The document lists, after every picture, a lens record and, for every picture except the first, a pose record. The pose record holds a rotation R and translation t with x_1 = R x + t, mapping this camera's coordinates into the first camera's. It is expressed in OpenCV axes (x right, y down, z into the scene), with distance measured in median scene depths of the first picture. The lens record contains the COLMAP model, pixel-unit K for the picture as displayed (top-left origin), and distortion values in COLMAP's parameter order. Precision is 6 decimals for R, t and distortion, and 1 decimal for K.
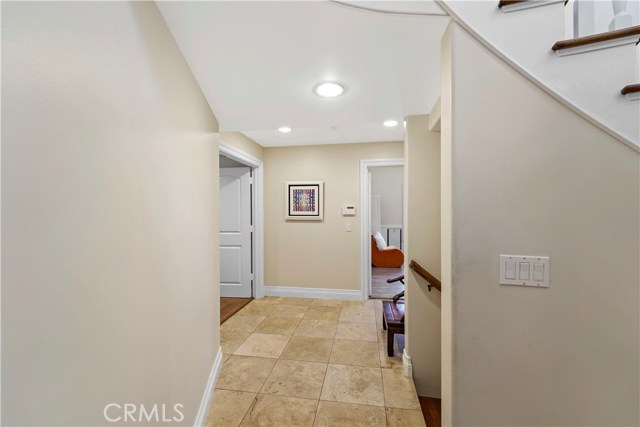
lens RADIAL K [[268.4, 0, 320.9], [0, 268.4, 211.6], [0, 0, 1]] dist [-0.001725, -0.000039]
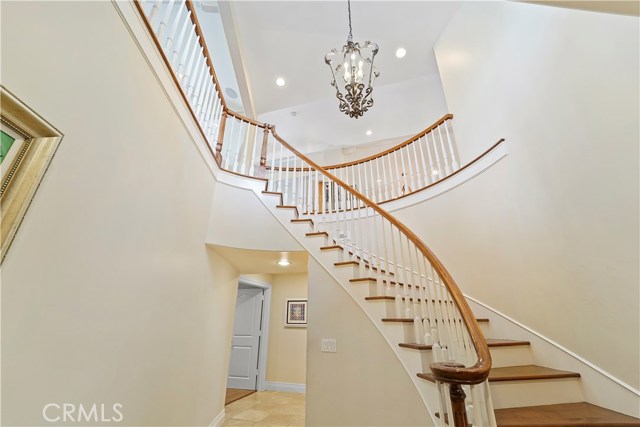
lens RADIAL K [[268.4, 0, 320.9], [0, 268.4, 211.6], [0, 0, 1]] dist [-0.001725, -0.000039]
pose [[0.991141, -0.041201, -0.126263, 0.265517], [-0.008970, 0.927732, -0.373138, -0.006379], [0.132512, 0.370965, 0.919144, -0.500215]]
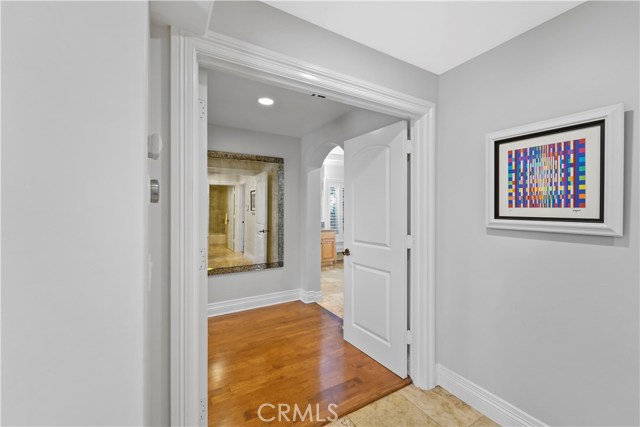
lens RADIAL K [[268.4, 0, 320.9], [0, 268.4, 211.6], [0, 0, 1]] dist [-0.001725, -0.000039]
pose [[0.642929, 0.010960, -0.765847, 0.020098], [-0.004064, 0.999932, 0.010897, 0.001656], [0.765915, -0.003893, 0.642930, 0.550278]]
